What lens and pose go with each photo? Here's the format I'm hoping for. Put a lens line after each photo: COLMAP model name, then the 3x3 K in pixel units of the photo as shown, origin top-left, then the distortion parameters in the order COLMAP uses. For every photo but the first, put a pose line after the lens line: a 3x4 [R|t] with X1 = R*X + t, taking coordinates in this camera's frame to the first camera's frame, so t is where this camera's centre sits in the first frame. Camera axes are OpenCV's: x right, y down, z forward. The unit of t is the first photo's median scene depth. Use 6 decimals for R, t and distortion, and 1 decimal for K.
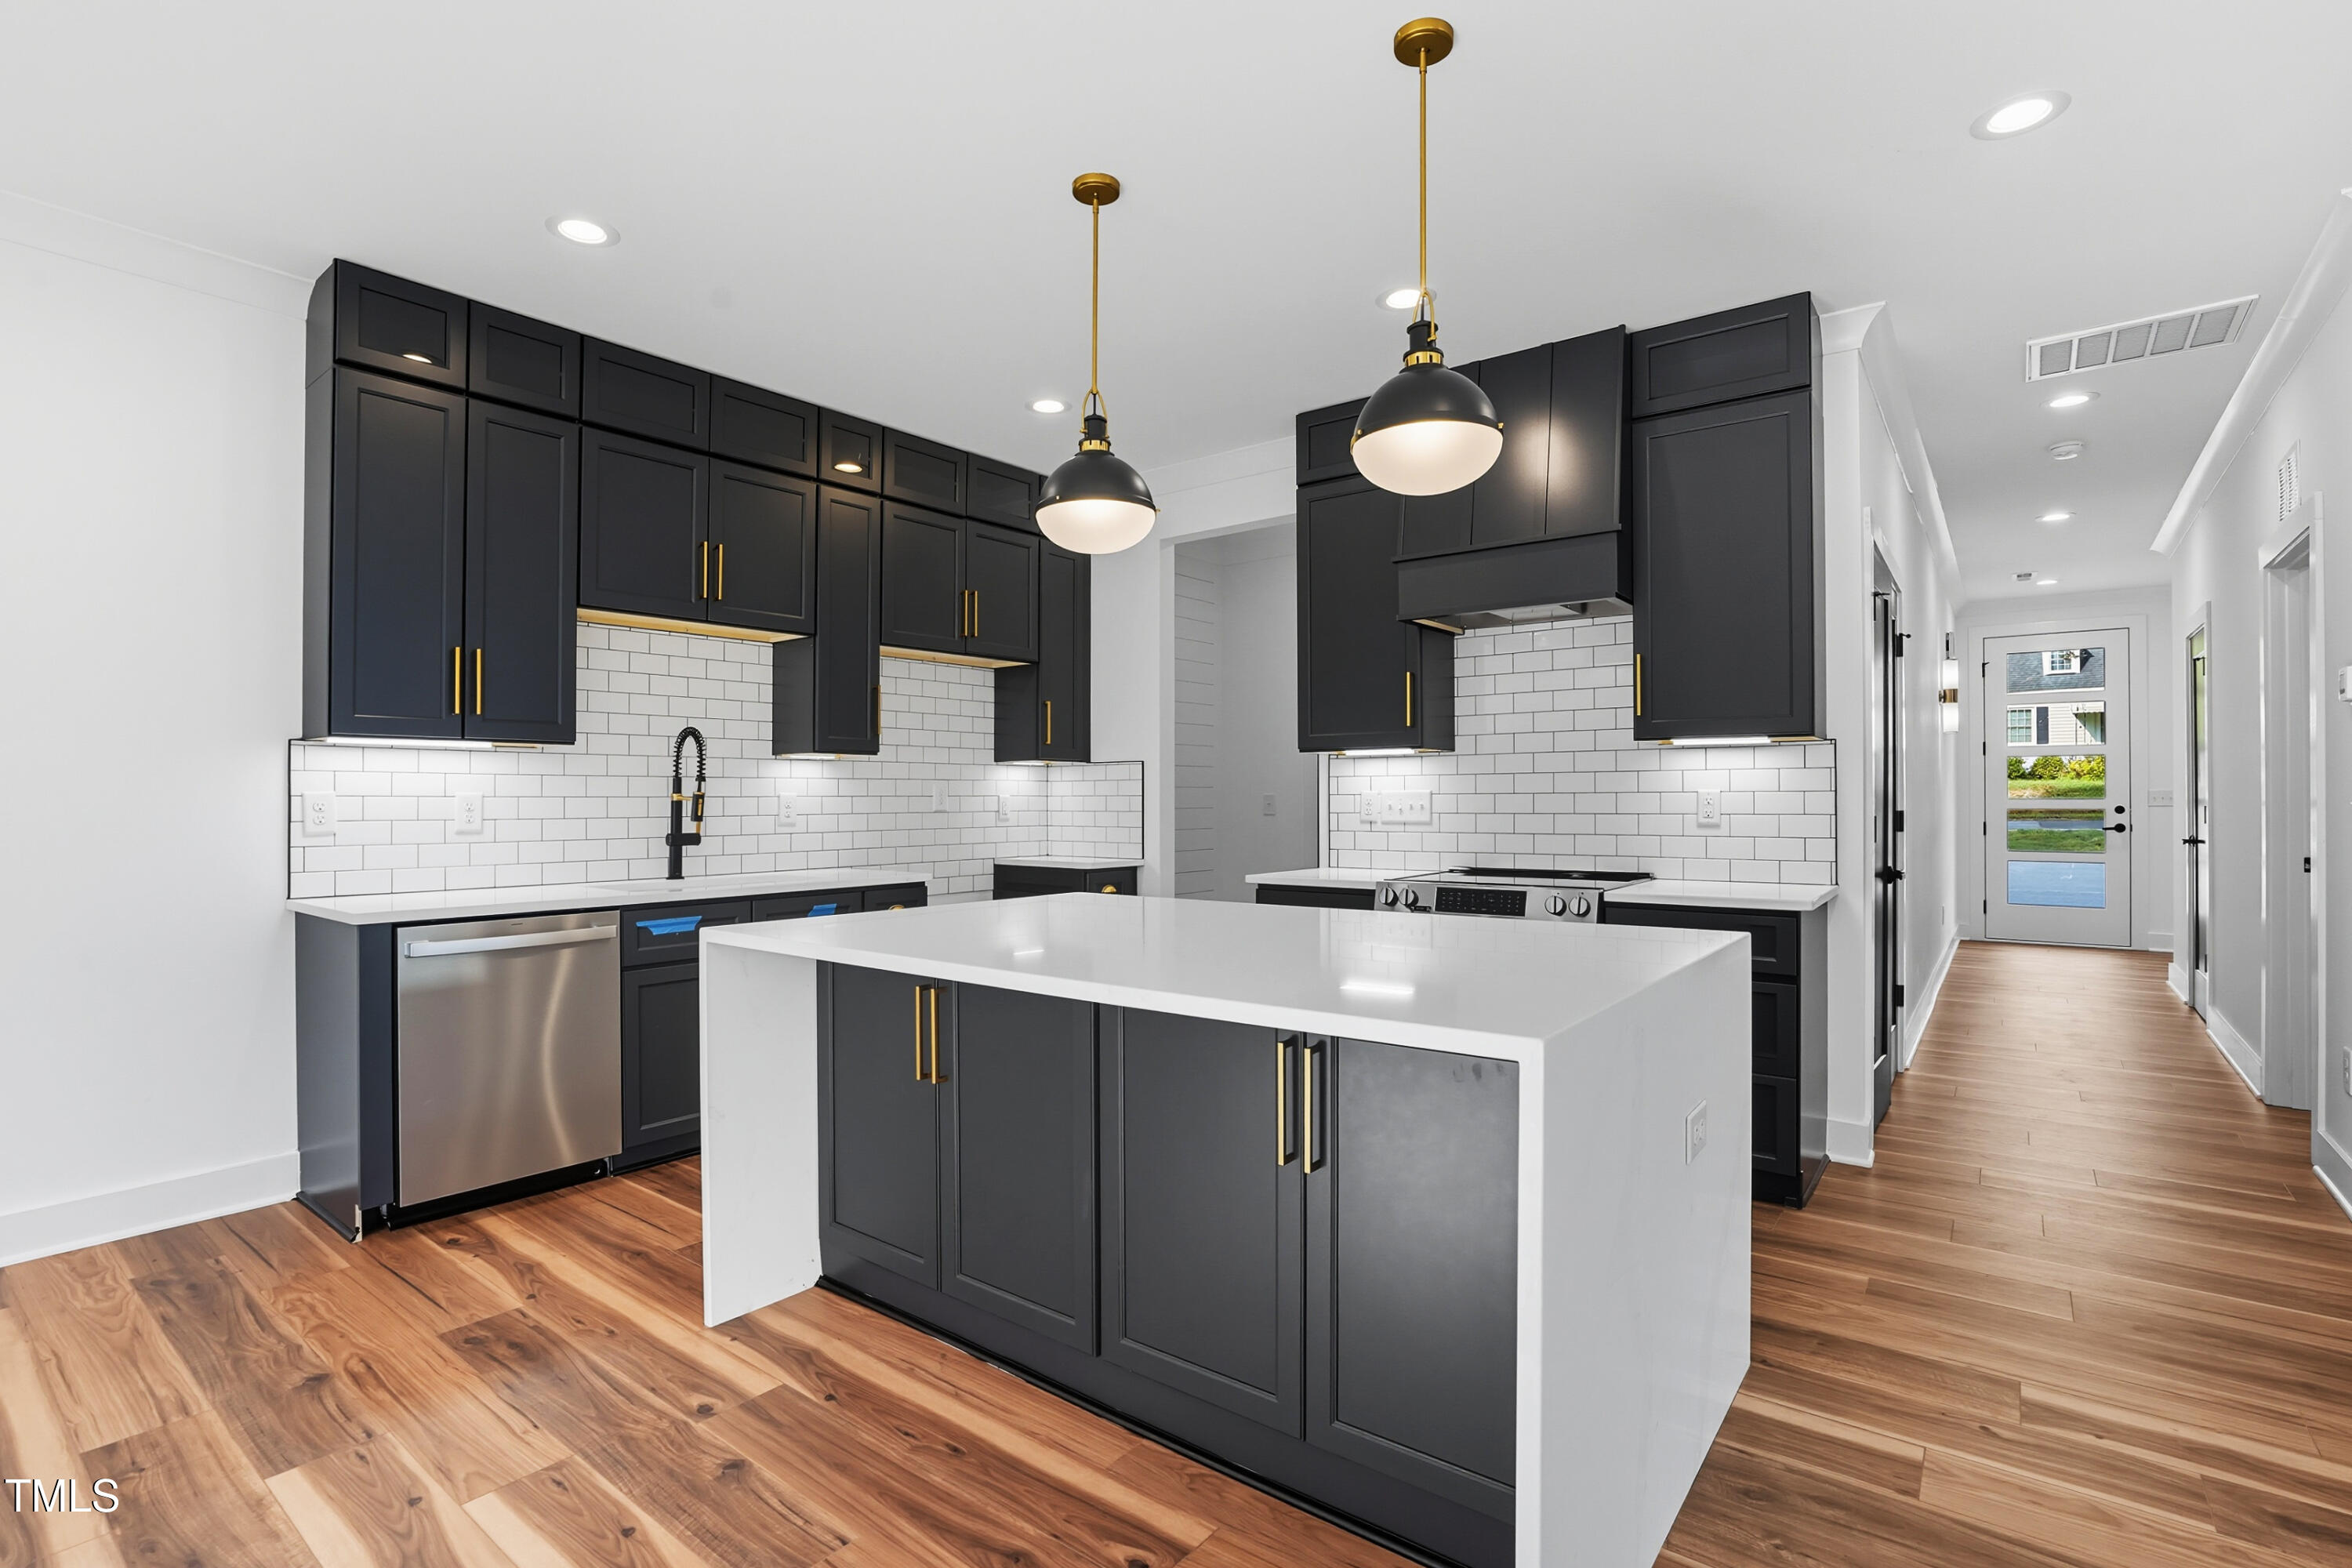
lens RADIAL K [[1093.7, 0, 1165.0], [0, 1093.7, 792.7], [0, 0, 1]] dist [-0.036338, 0.007151]
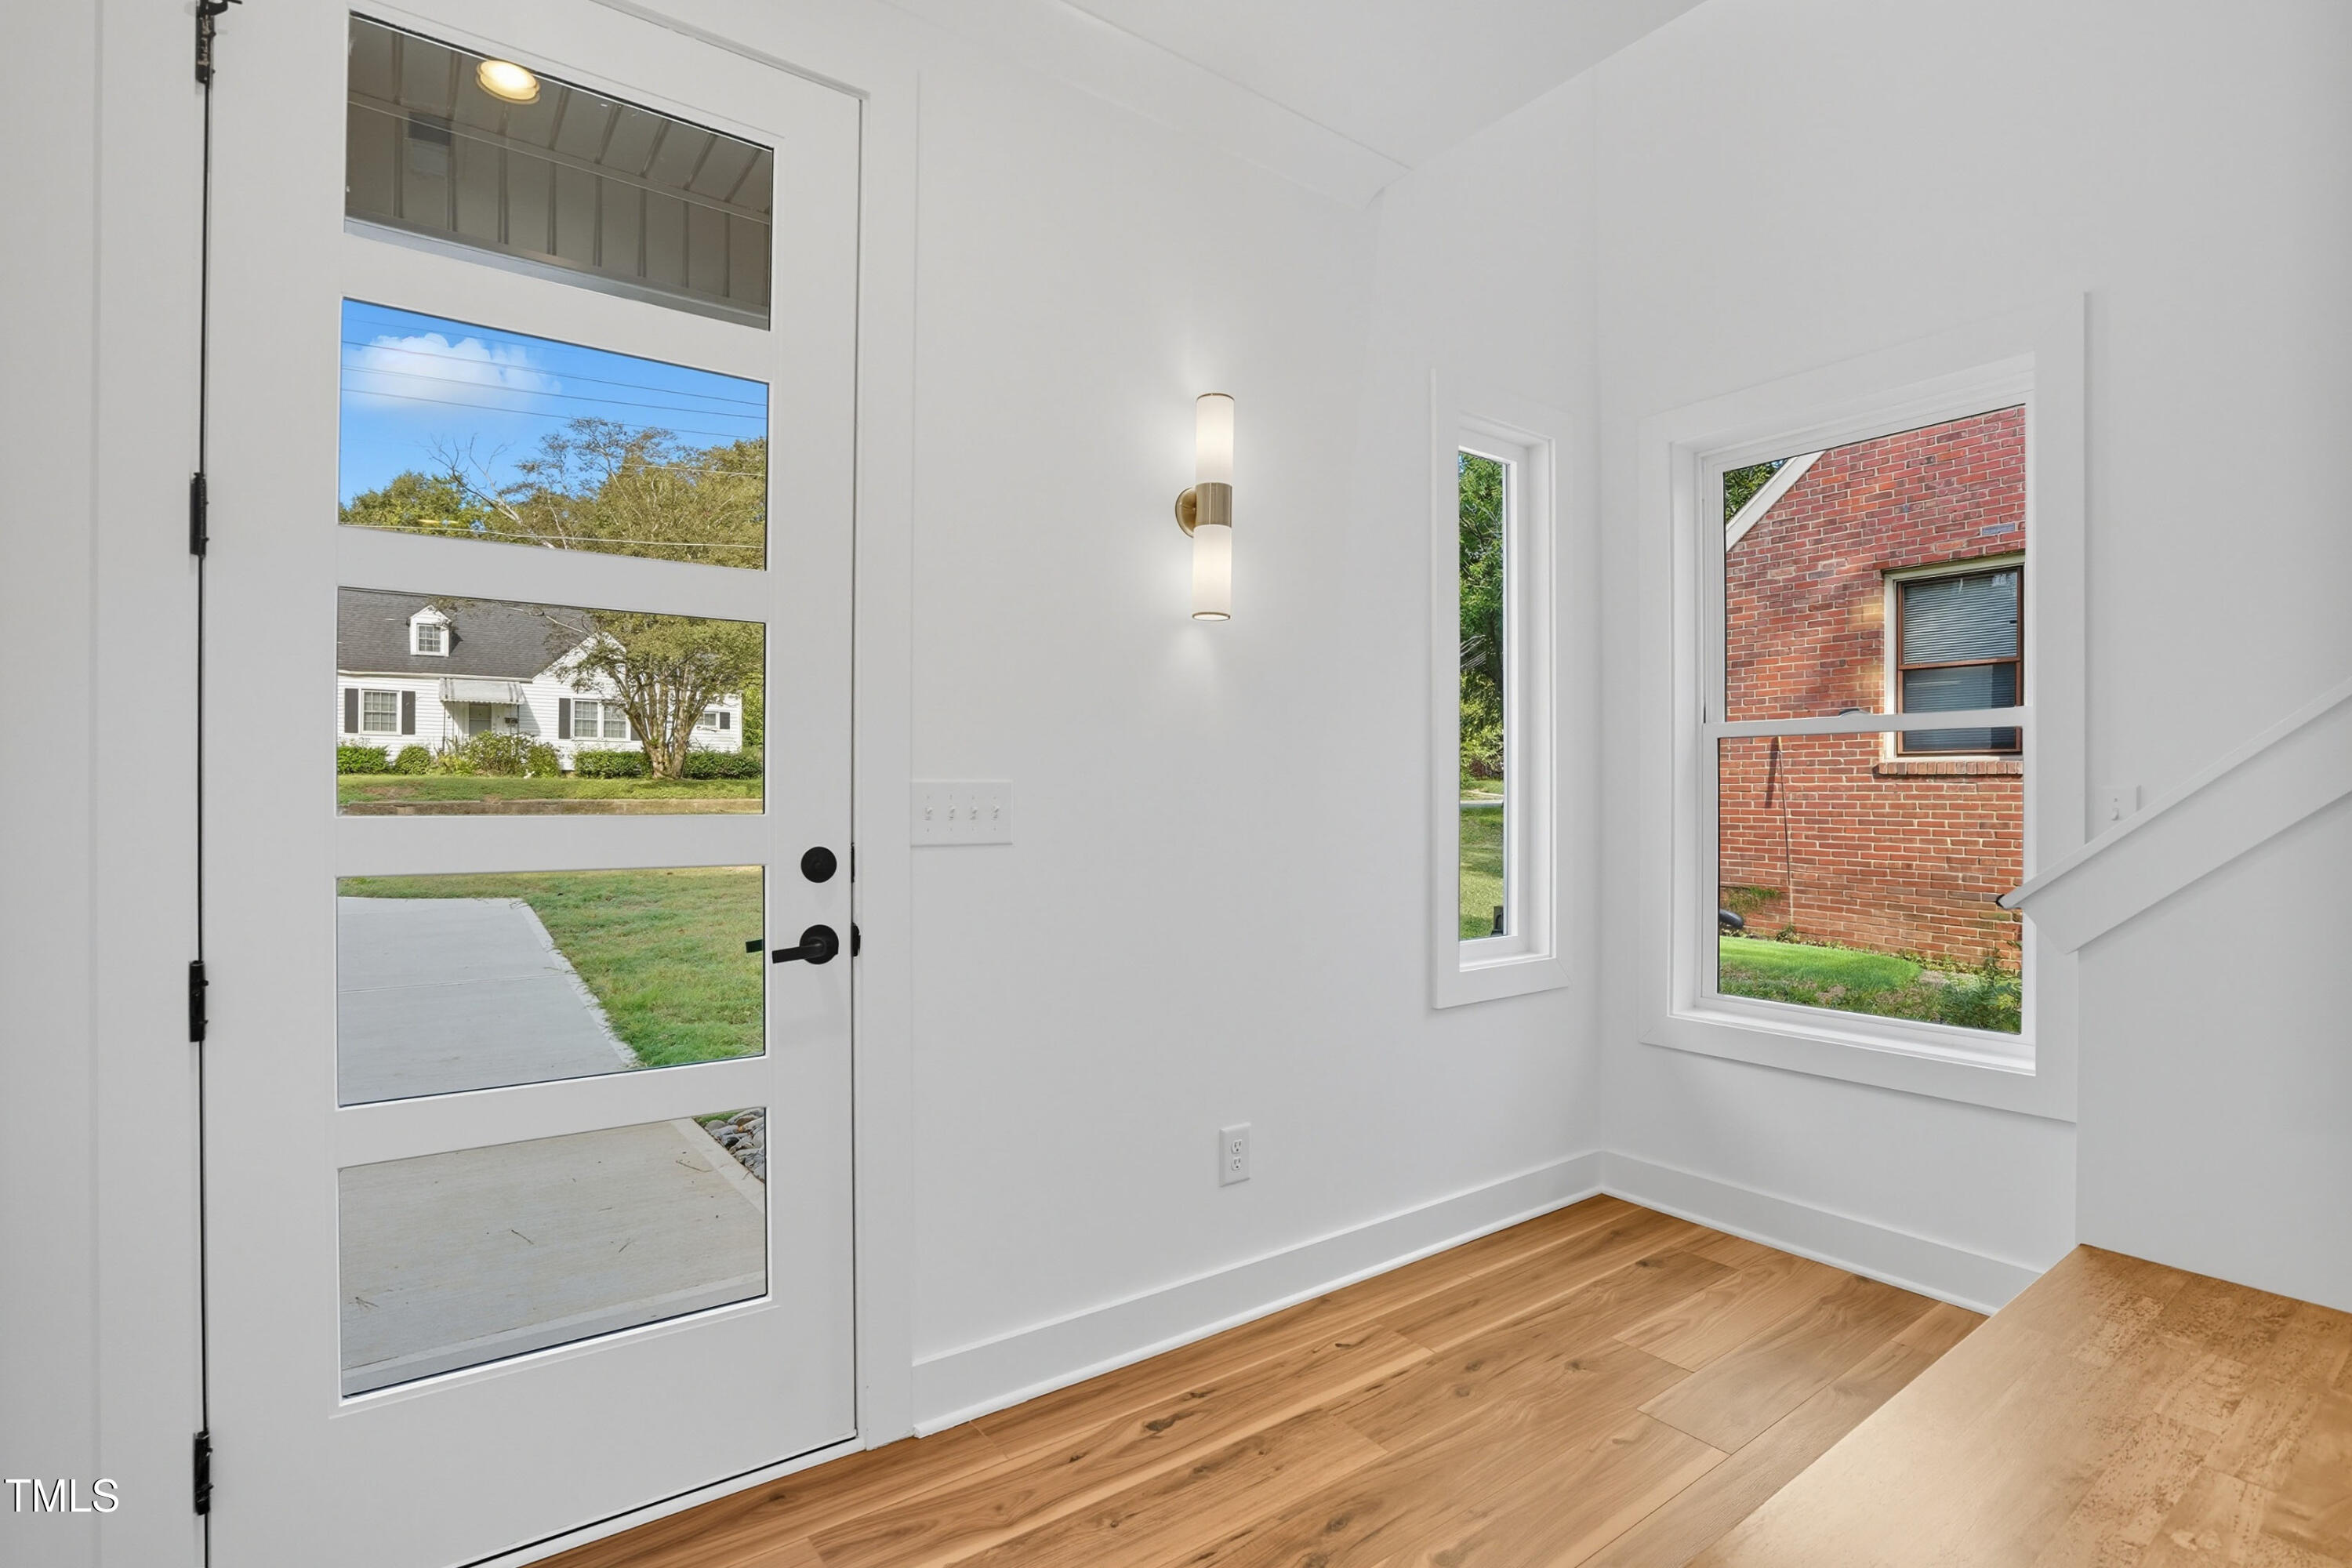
lens RADIAL K [[1093.7, 0, 1162.6], [0, 1093.7, 797.1], [0, 0, 1]] dist [-0.036338, 0.007151]
pose [[0.266025, 0.001523, 0.963965, 0.548724], [-0.007579, 0.999971, 0.000512, 0.000821], [-0.963936, -0.007442, 0.266029, 0.689484]]
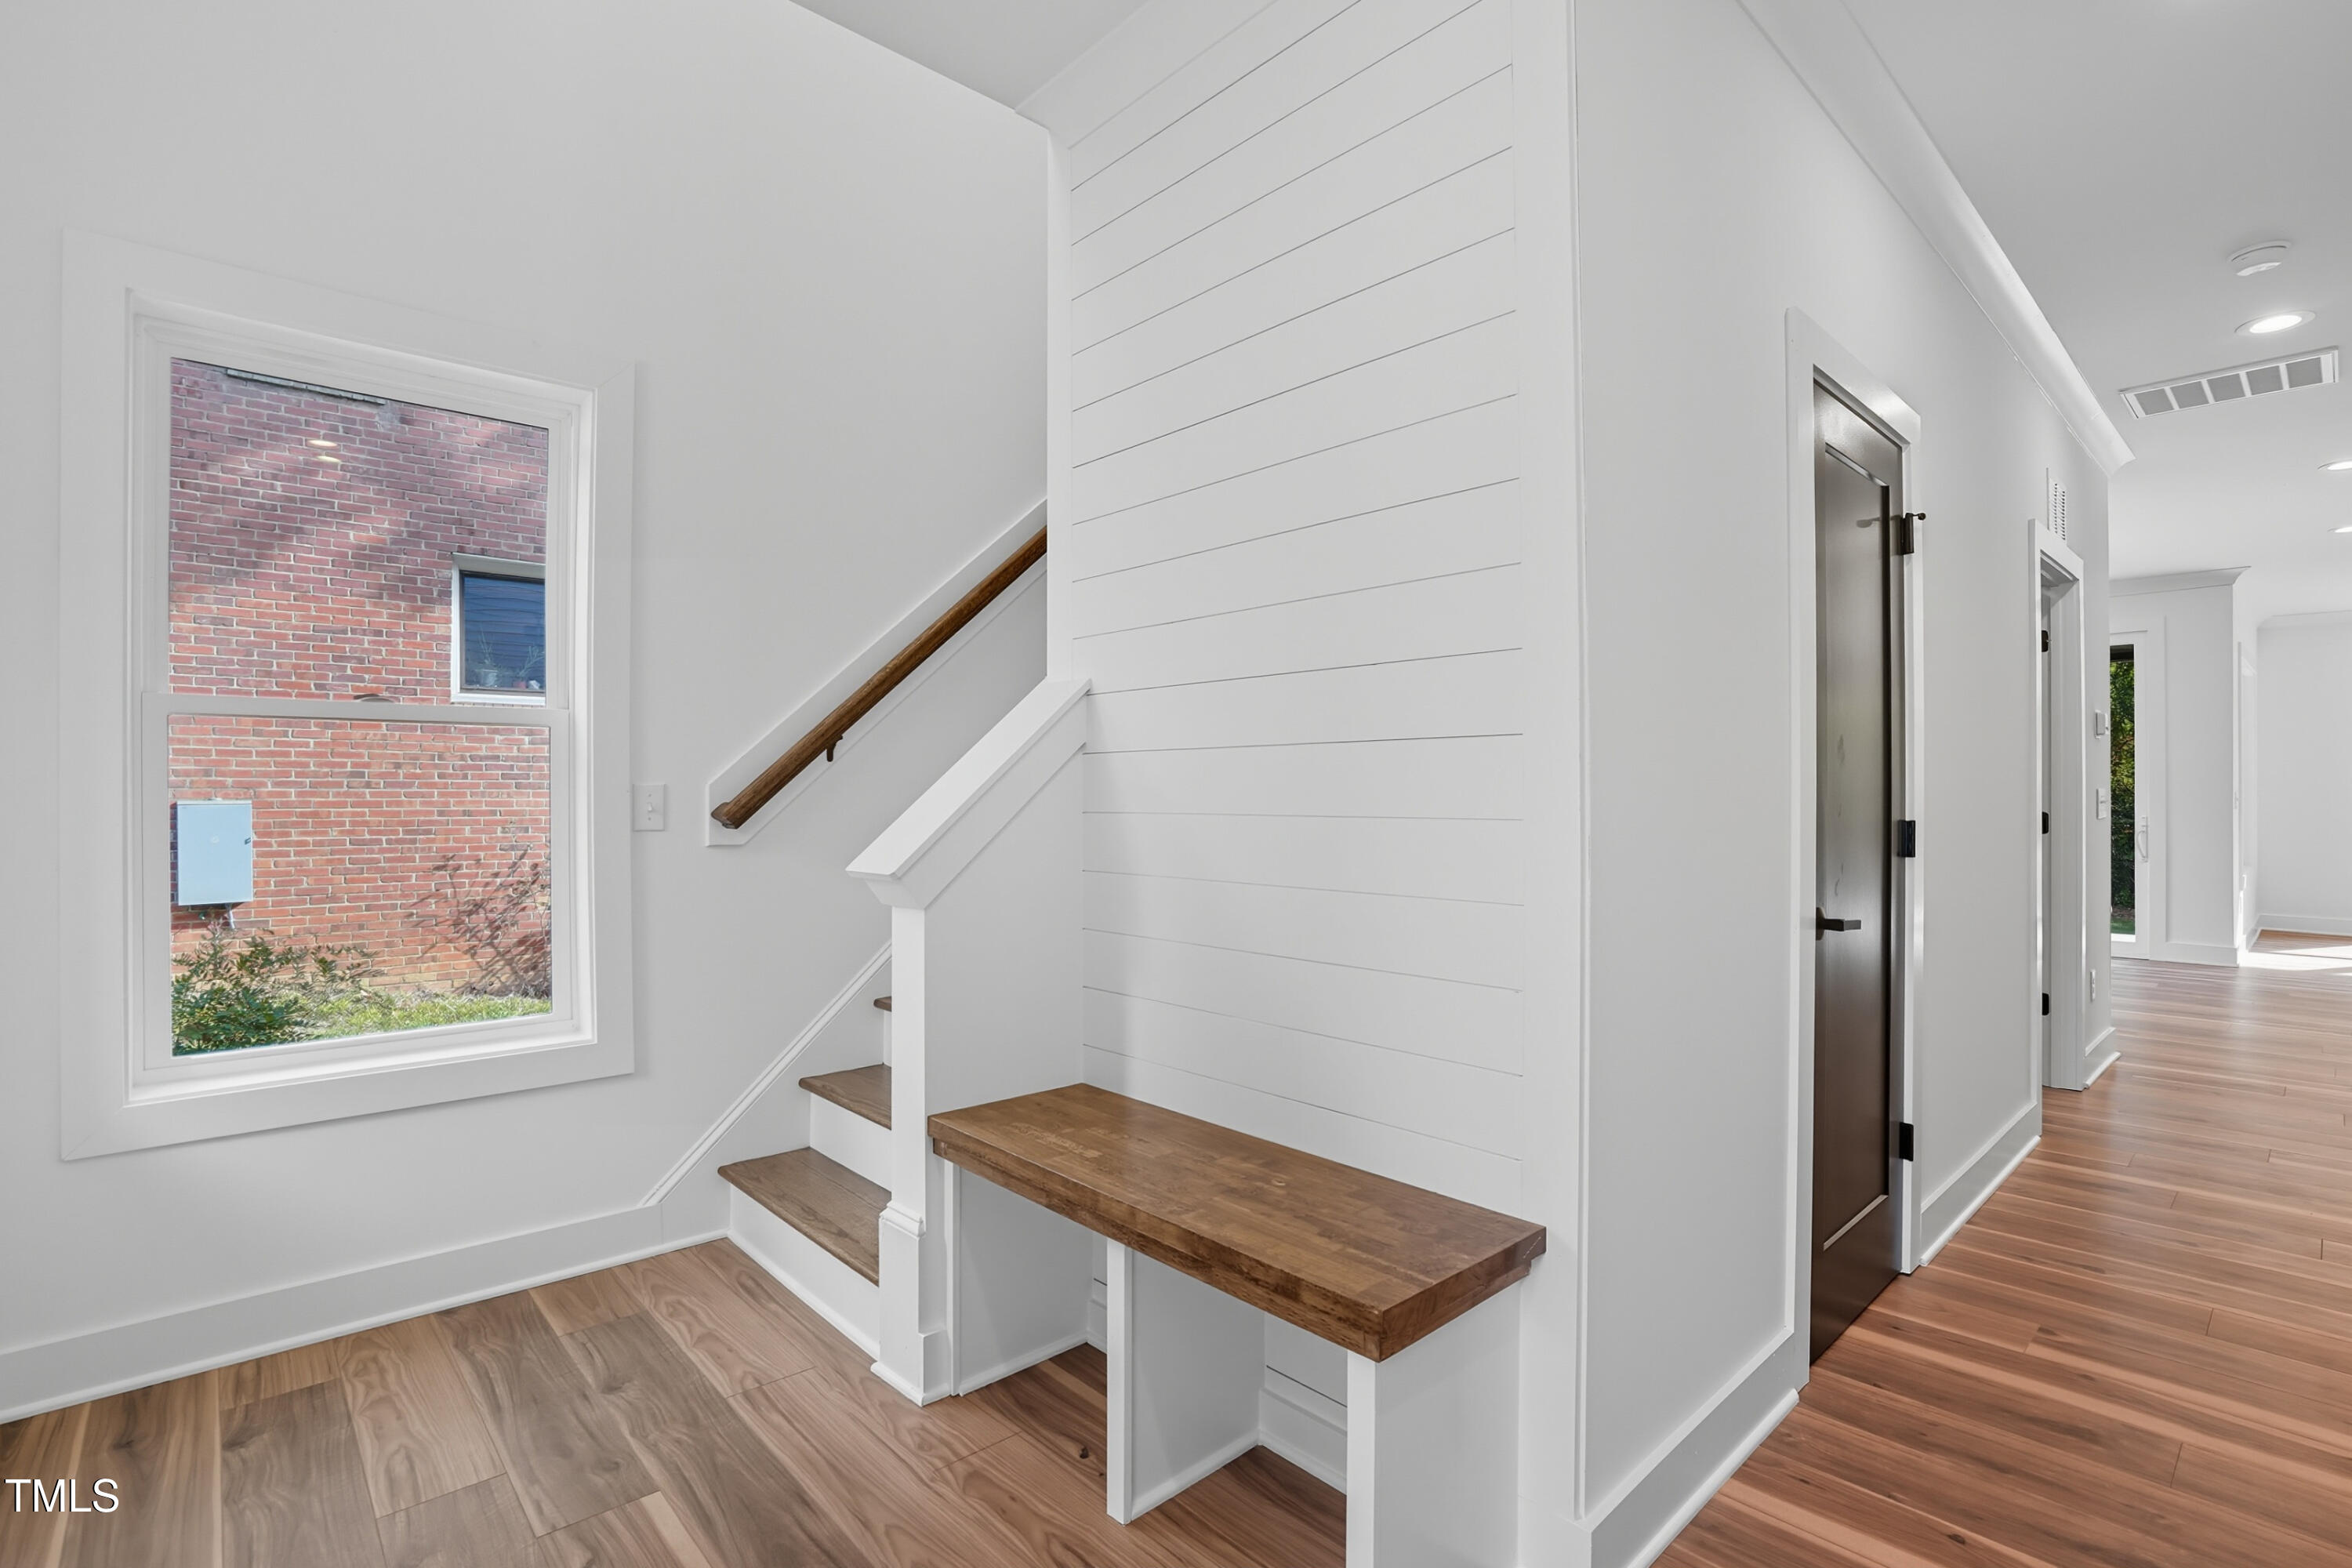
lens RADIAL K [[1093.7, 0, 1175.3], [0, 1093.7, 793.1], [0, 0, 1]] dist [-0.036338, 0.007151]
pose [[-0.985412, 0.000987, 0.170183, 0.821038], [0.001163, 0.999999, 0.000931, -0.002906], [-0.170182, 0.001116, -0.985412, 1.023522]]
